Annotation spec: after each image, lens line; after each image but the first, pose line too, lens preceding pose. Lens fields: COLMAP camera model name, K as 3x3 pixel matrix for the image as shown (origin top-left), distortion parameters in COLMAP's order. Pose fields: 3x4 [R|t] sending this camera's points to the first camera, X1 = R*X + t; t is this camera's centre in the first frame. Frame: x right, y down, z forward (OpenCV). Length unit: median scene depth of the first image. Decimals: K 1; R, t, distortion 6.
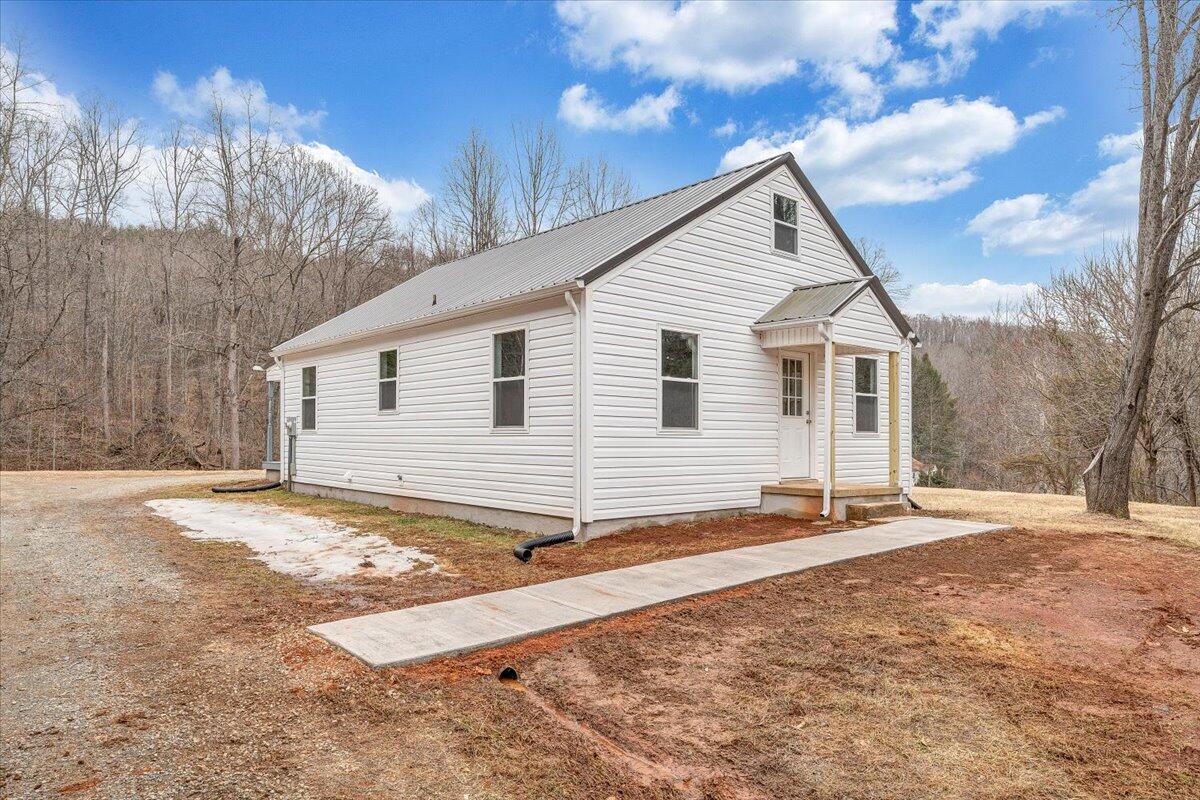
lens RADIAL K [[785.0, 0, 615.2], [0, 785.0, 444.9], [0, 0, 1]] dist [0.000946, 0.000390]
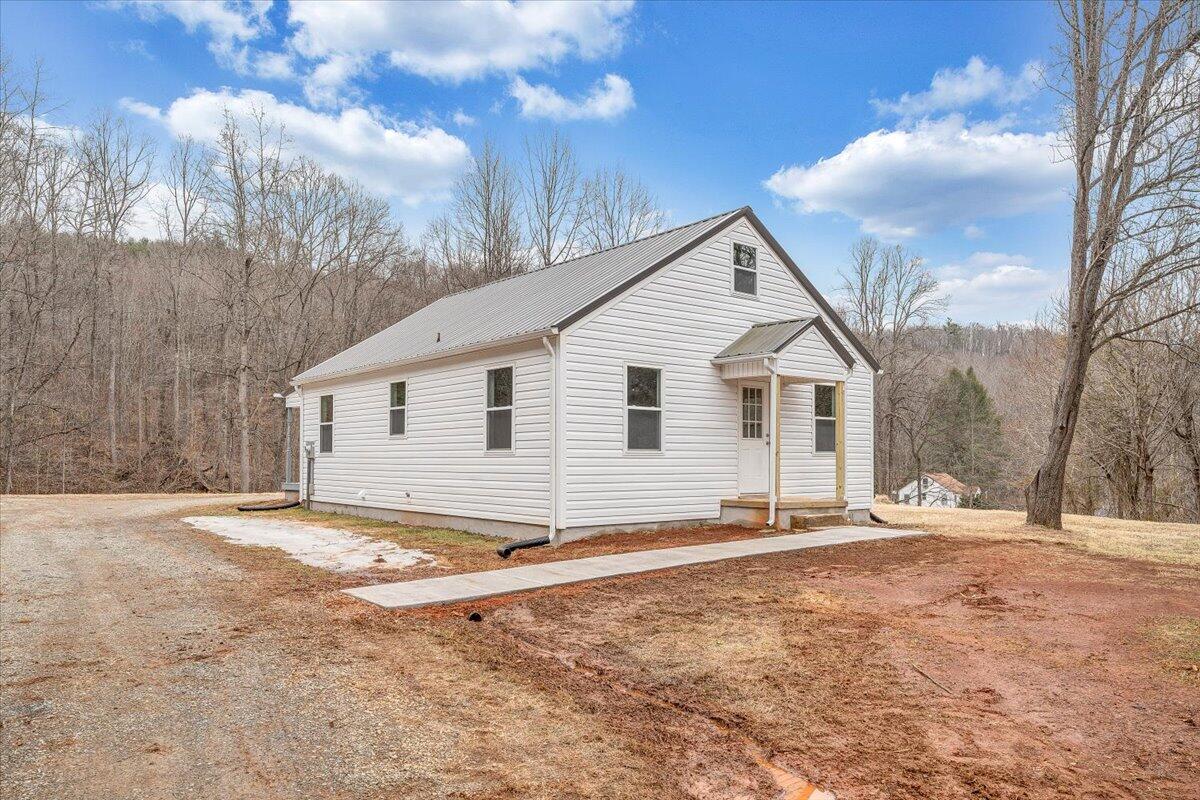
lens RADIAL K [[836.8, 0, 602.1], [0, 836.8, 438.6], [0, 0, 1]] dist [-0.003115, -0.001652]
pose [[0.999049, -0.006186, -0.043159, 0.062948], [0.004711, 0.999404, -0.034190, 0.003719], [0.043345, 0.033954, 0.998483, -0.210127]]
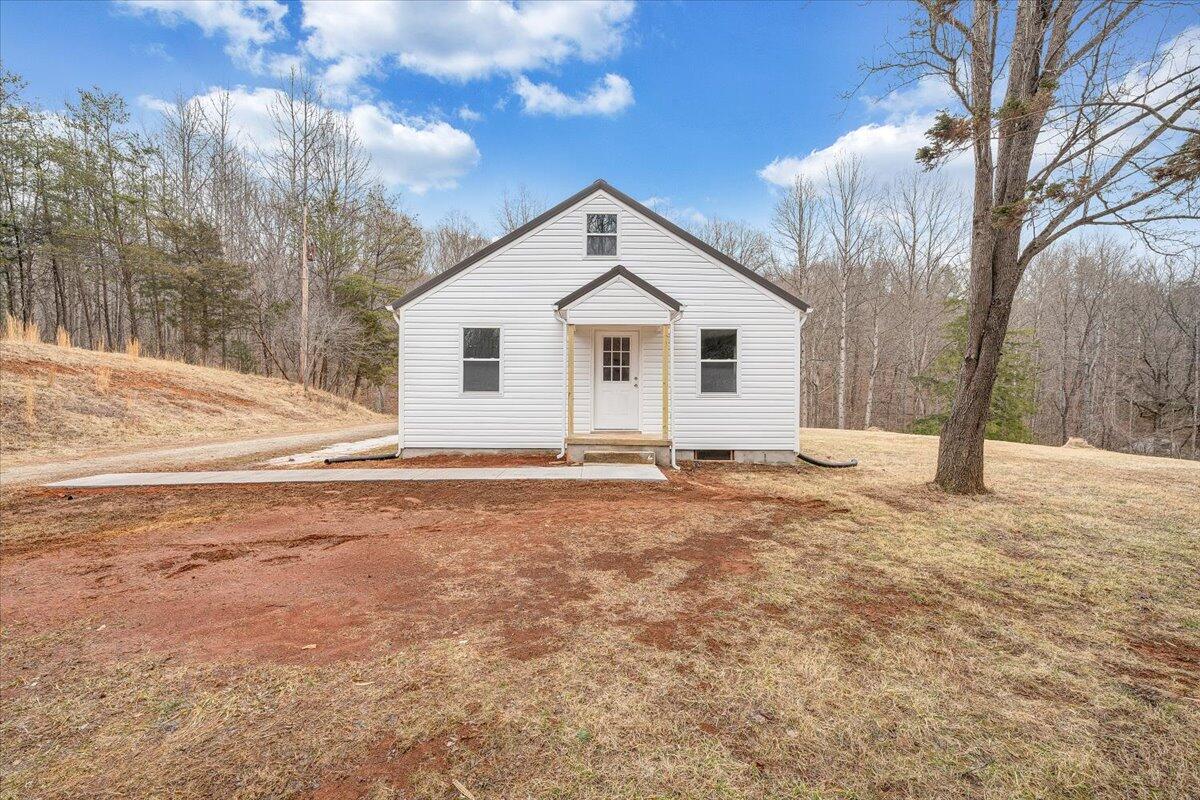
lens RADIAL K [[505.3, 0, 598.5], [0, 505.3, 410.0], [0, 0, 1]] dist [-0.000138, -0.000038]
pose [[0.749470, 0.009927, -0.661964, 0.766670], [-0.005793, 0.999948, 0.008436, 0.003426], [0.662013, -0.002488, 0.749488, 0.361377]]
